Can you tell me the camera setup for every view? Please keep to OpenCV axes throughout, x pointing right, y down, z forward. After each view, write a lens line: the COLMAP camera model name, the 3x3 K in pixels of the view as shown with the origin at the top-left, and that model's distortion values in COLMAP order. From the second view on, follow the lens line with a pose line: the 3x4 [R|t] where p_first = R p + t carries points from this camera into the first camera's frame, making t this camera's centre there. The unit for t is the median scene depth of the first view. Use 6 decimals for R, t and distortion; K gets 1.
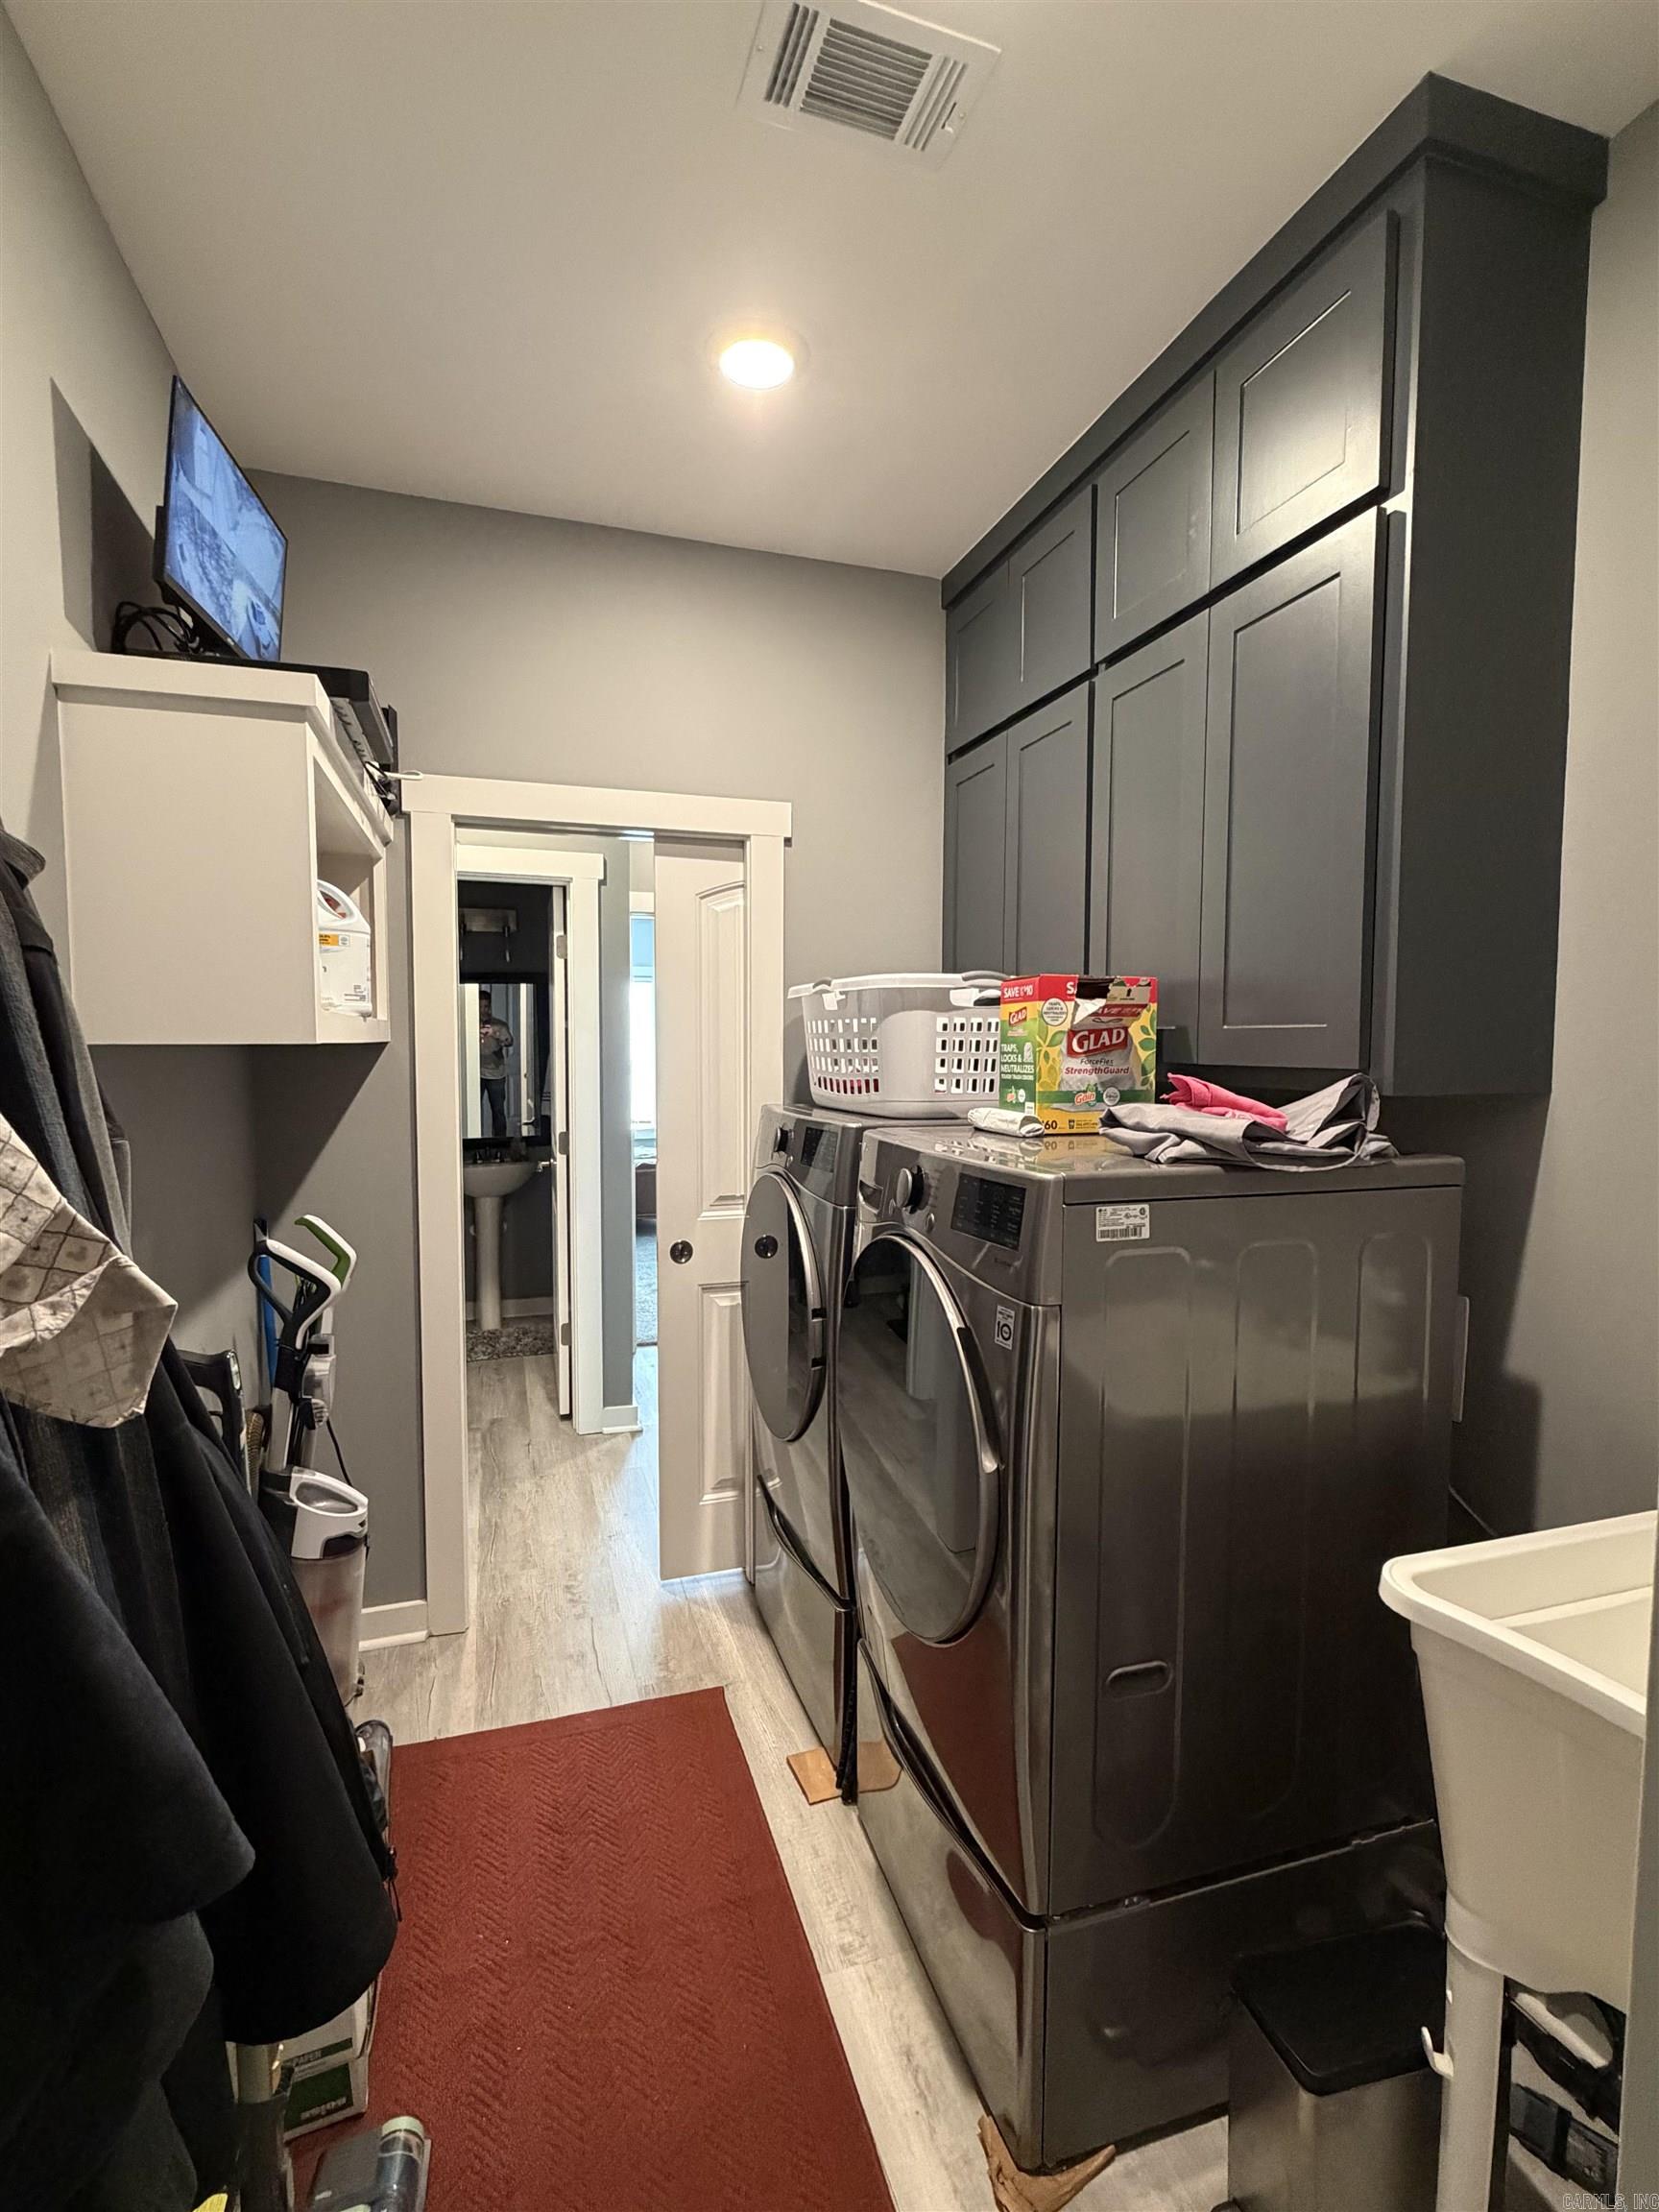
lens RADIAL K [[1029.8, 0, 834.1], [0, 1029.8, 1104.2], [0, 0, 1]] dist [0.001120, 0.000032]
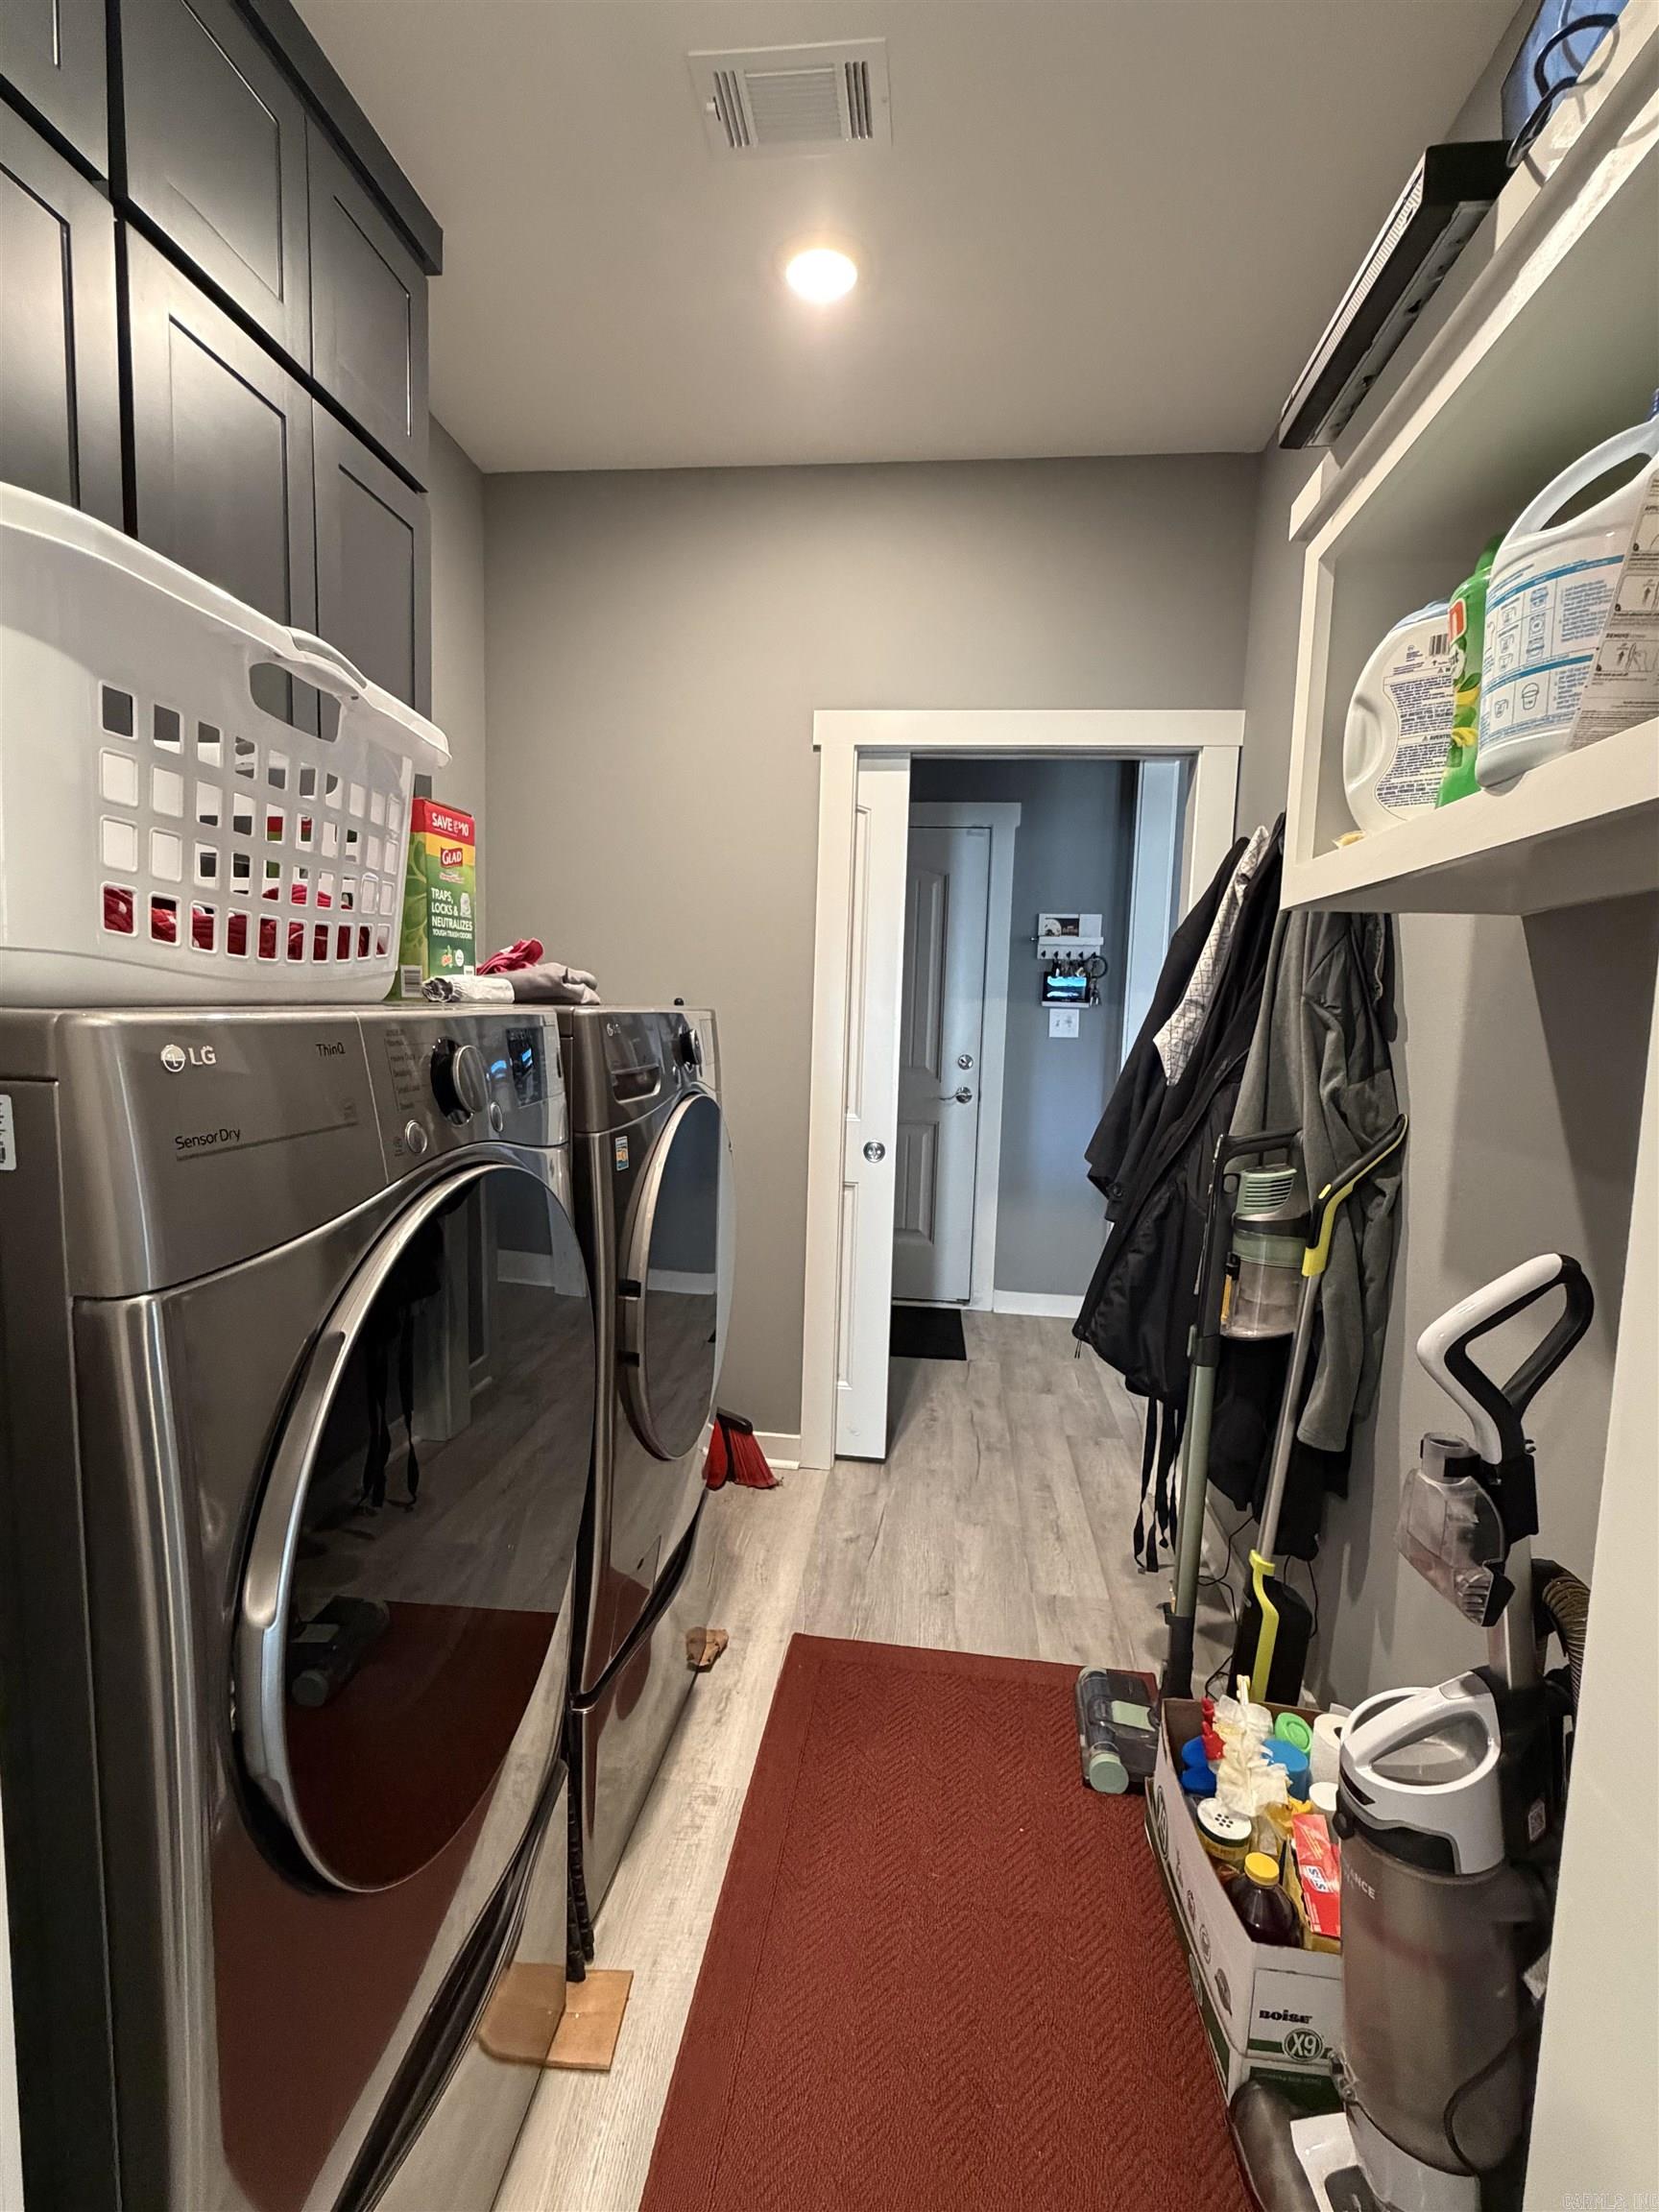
lens RADIAL K [[1029.8, 0, 831.0], [0, 1029.8, 1110.5], [0, 0, 1]] dist [0.001120, 0.000032]
pose [[-0.905990, -0.076029, 0.416415, -0.467002], [-0.004495, 0.985410, 0.170137, -0.031436], [-0.423275, 0.152270, -0.893113, 1.745017]]
